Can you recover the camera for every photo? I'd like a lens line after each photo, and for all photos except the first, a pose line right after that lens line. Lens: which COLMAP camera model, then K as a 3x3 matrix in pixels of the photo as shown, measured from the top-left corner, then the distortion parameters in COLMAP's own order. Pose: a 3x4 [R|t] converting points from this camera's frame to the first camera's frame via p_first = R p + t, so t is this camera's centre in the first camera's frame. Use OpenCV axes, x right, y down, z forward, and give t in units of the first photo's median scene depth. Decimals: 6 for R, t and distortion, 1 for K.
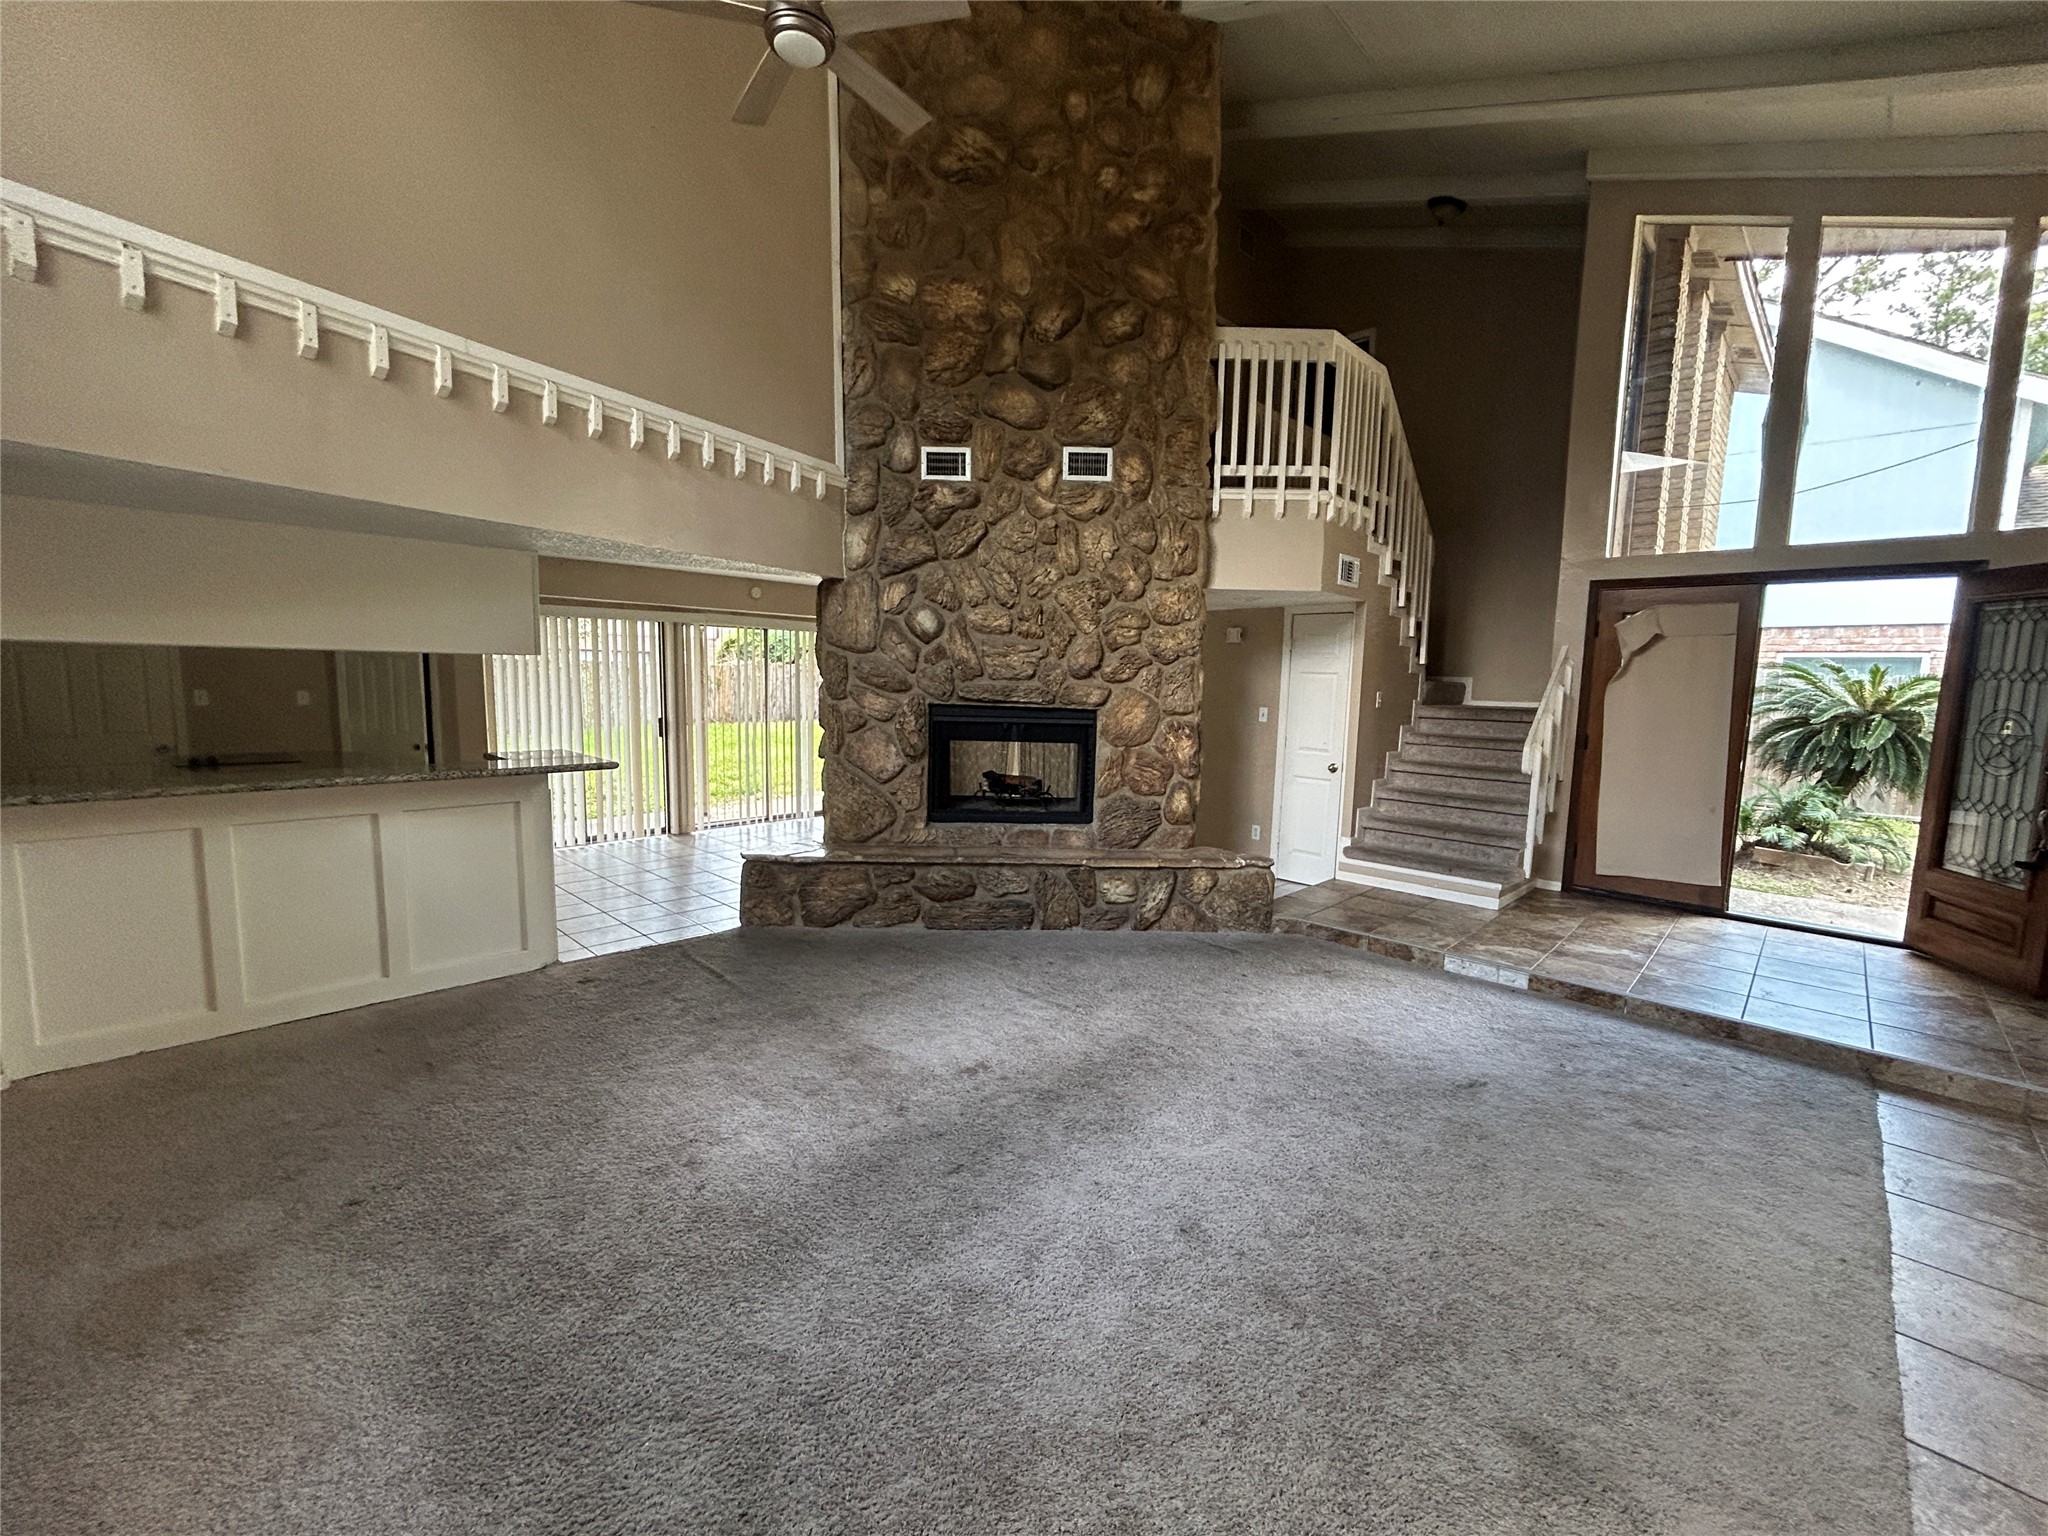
lens RADIAL K [[834.2, 0, 1025.9], [0, 834.2, 773.1], [0, 0, 1]] dist [0.000988, 0.000657]
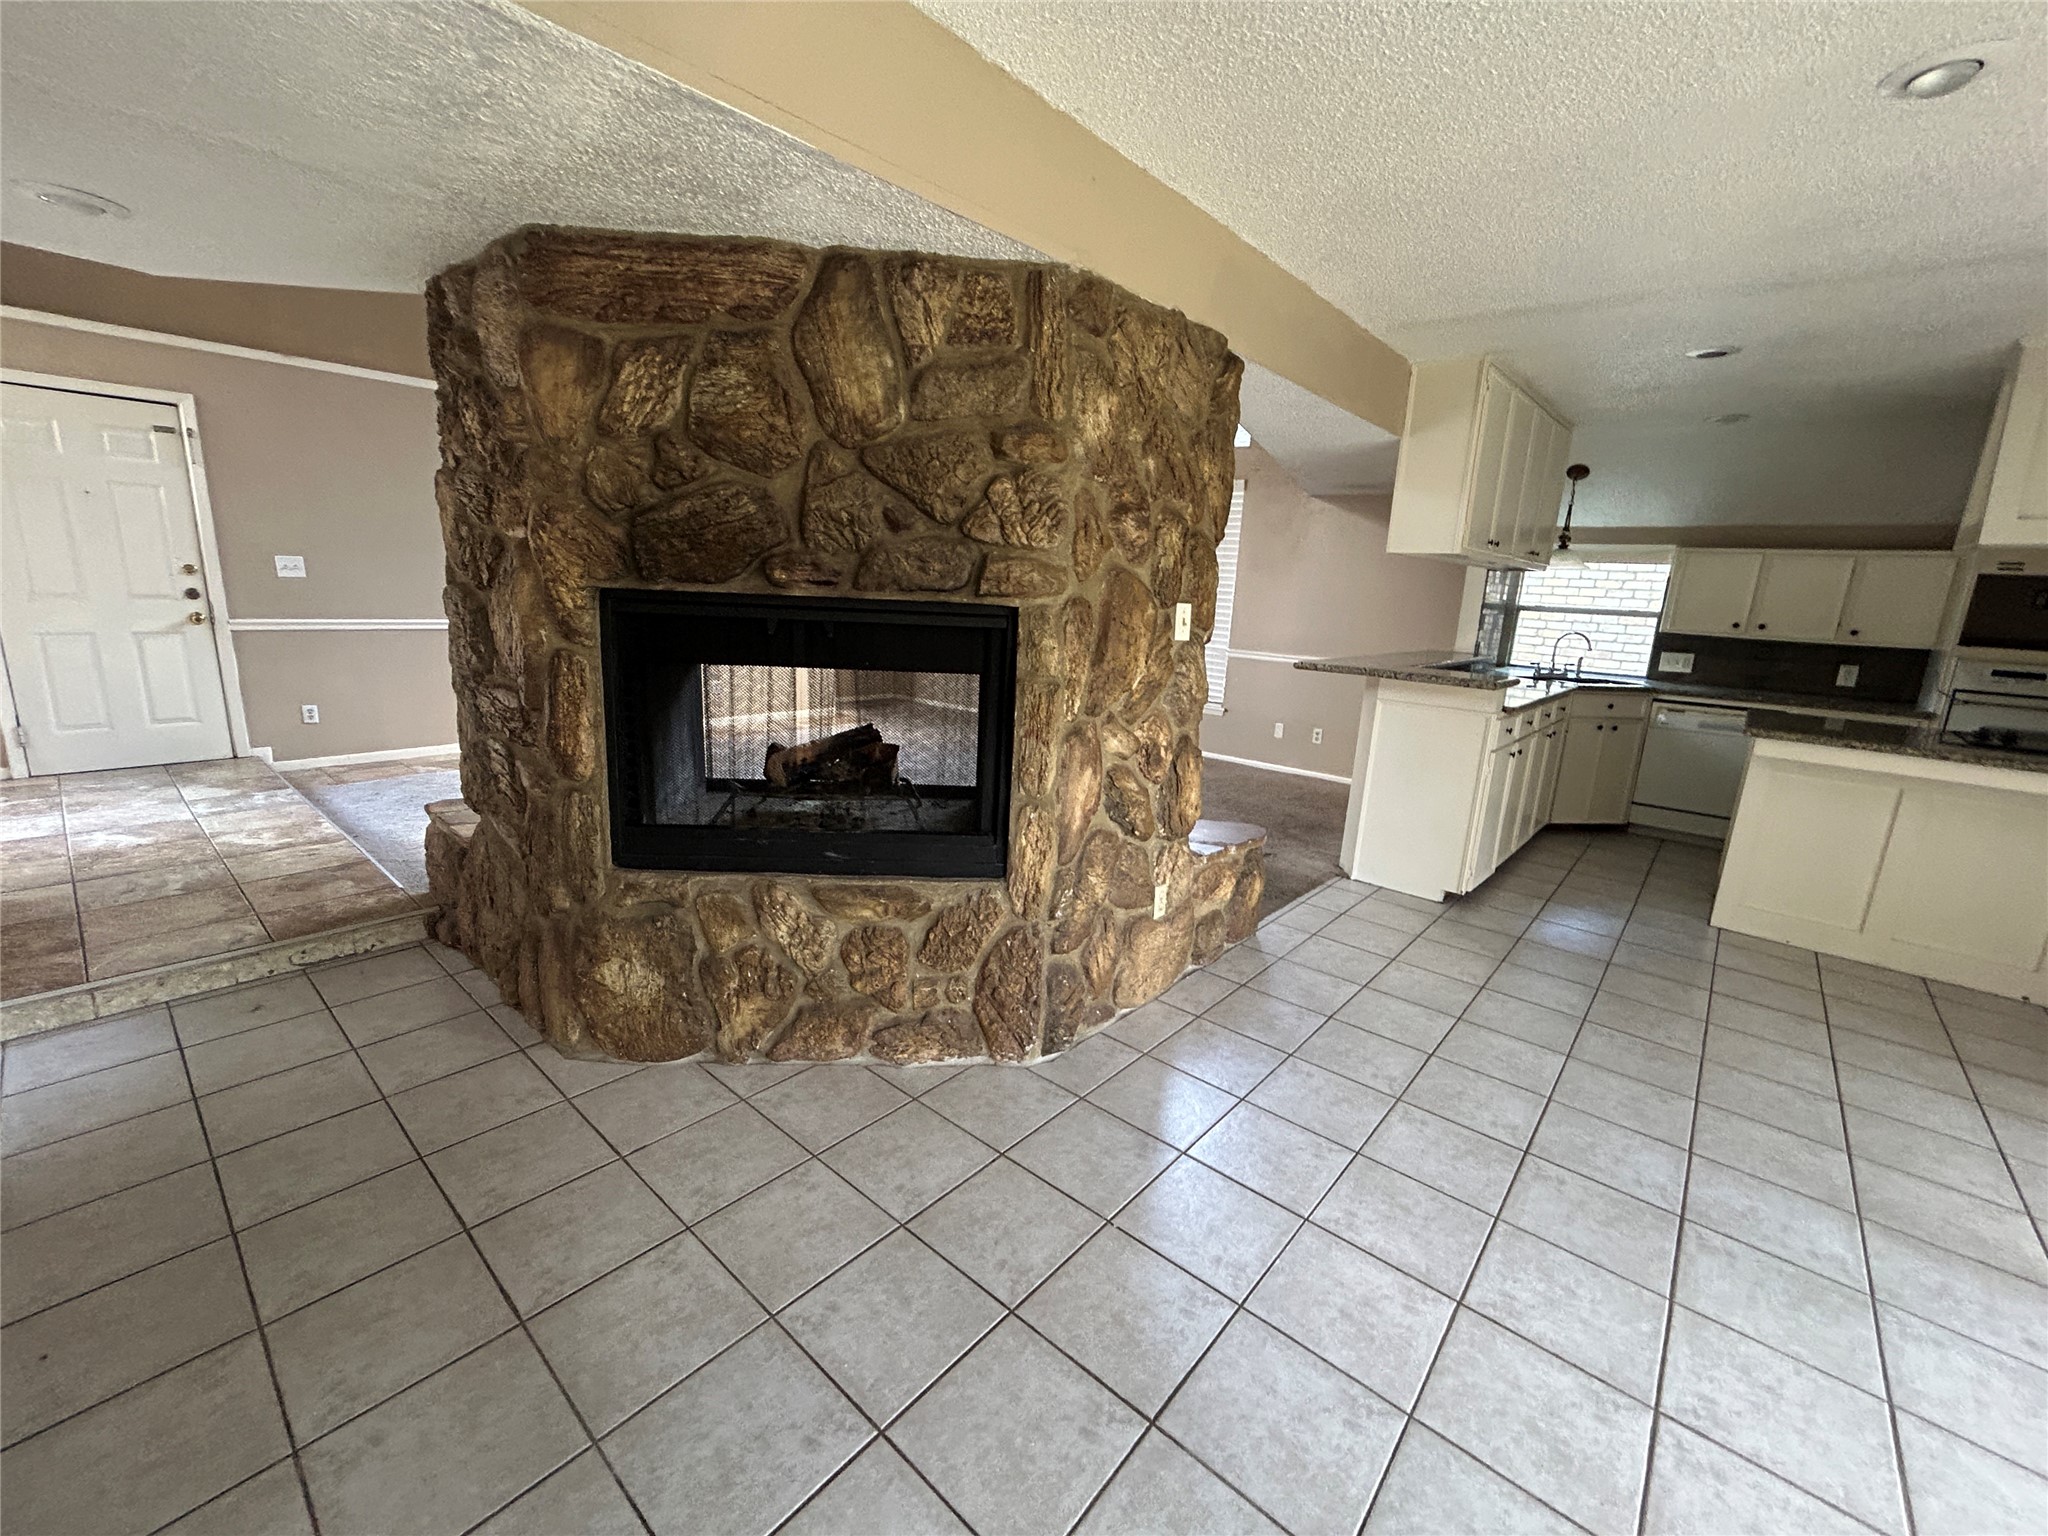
lens RADIAL K [[834.2, 0, 1027.3], [0, 834.2, 769.9], [0, 0, 1]] dist [0.000988, 0.000657]
pose [[-0.996425, -0.060219, -0.059257, -0.122205], [-0.076153, 0.943911, 0.321297, -0.170595], [0.036586, 0.324661, -0.945123, 1.764367]]
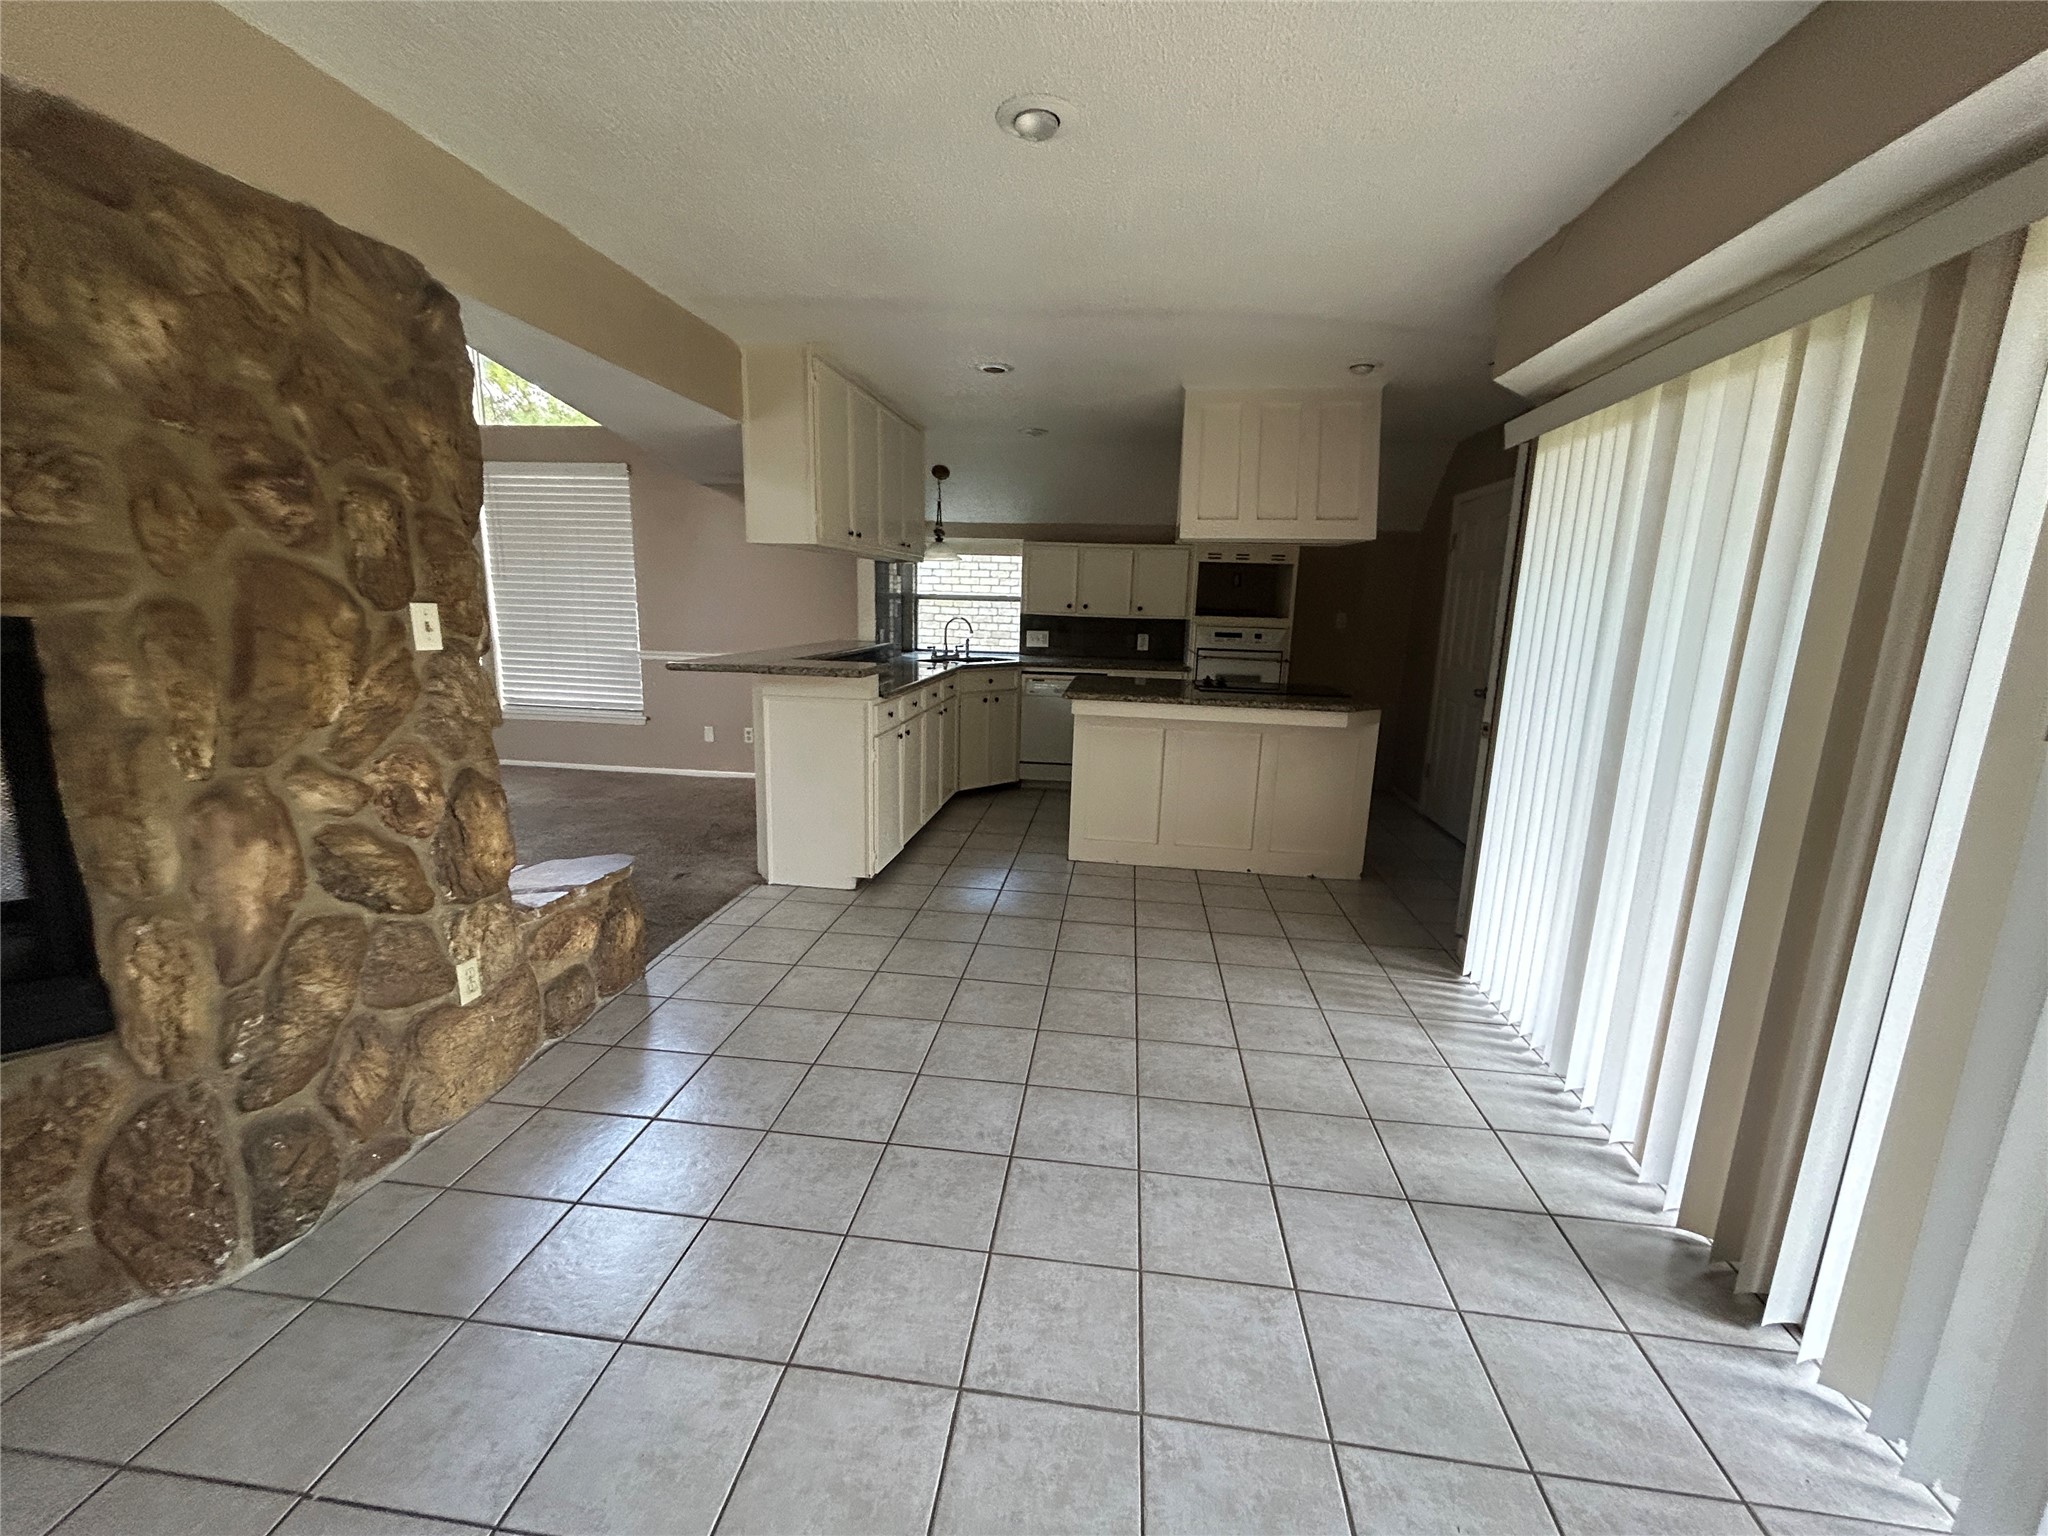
lens RADIAL K [[834.2, 0, 1024.5], [0, 834.2, 772.2], [0, 0, 1]] dist [0.000988, 0.000657]
pose [[-0.804665, 0.080007, -0.588314, -0.247330], [-0.106548, 0.955335, 0.275651, -0.173580], [0.584090, 0.284490, -0.760200, 1.741450]]
